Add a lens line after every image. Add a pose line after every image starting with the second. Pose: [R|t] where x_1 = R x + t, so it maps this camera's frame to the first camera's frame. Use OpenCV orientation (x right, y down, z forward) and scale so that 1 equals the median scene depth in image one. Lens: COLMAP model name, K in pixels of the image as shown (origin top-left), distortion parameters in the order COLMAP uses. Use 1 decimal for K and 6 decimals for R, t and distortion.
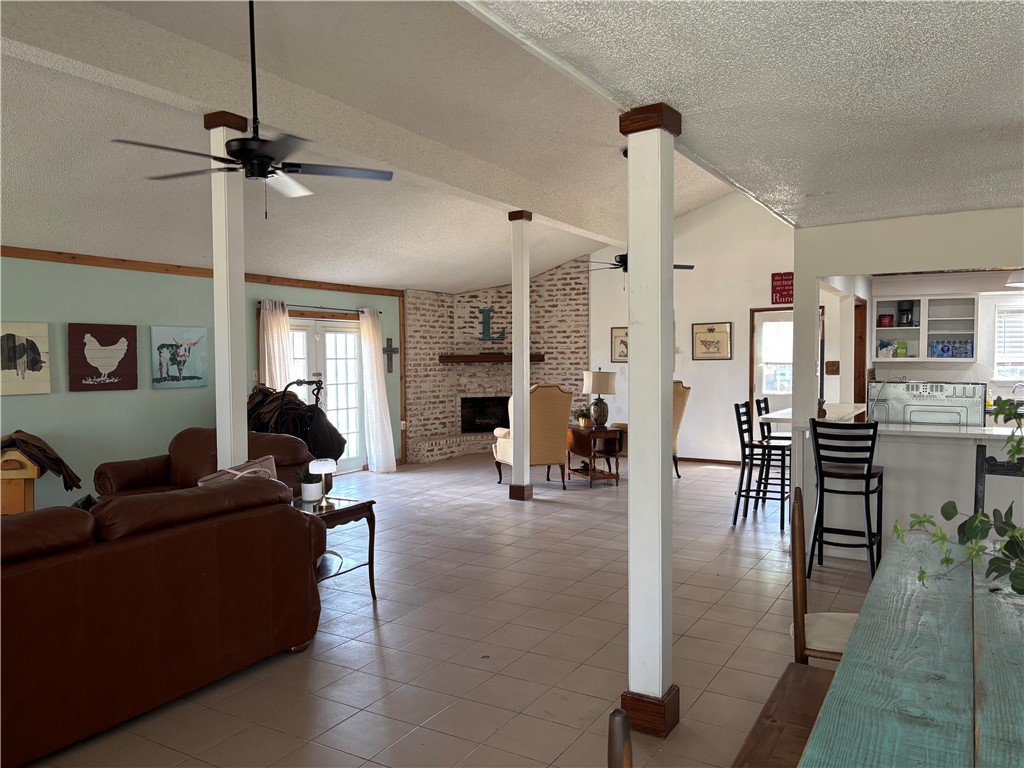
lens RADIAL K [[774.7, 0, 512.1], [0, 774.7, 391.1], [0, 0, 1]] dist [0.025033, -0.005242]
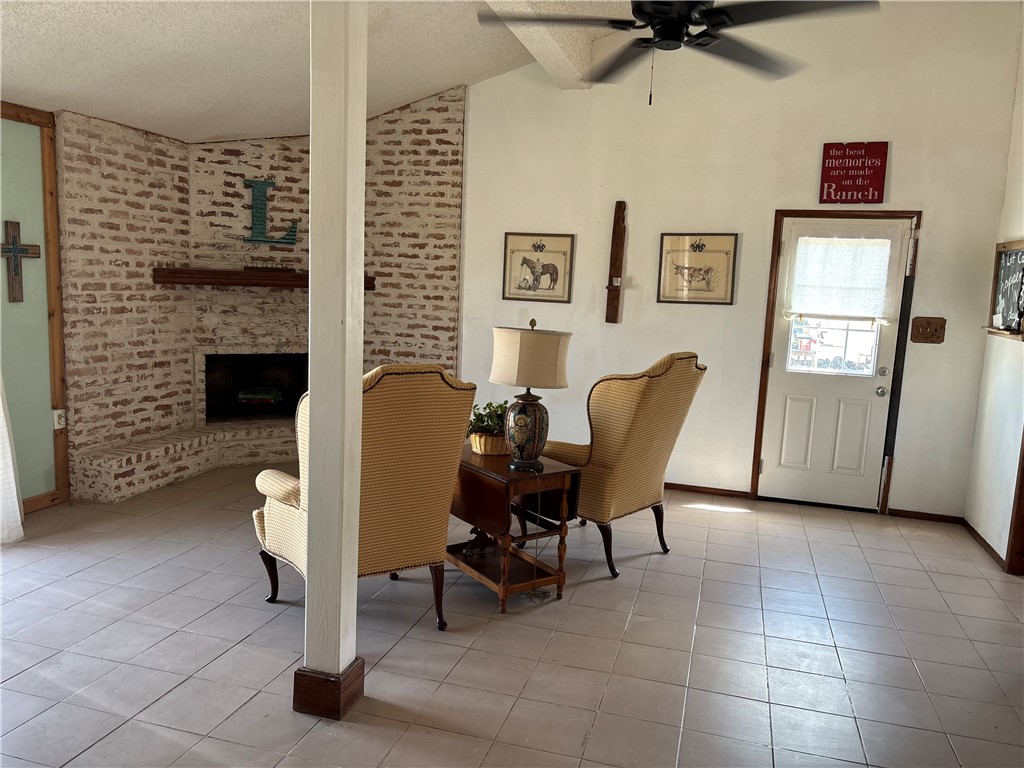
lens RADIAL K [[774.7, 0, 512.1], [0, 774.7, 391.1], [0, 0, 1]] dist [0.025033, -0.005242]
pose [[0.968055, 0.012433, 0.250430, 0.001262], [-0.037737, 0.994618, 0.096493, -0.024934], [-0.247883, -0.102861, 0.963314, 0.470987]]
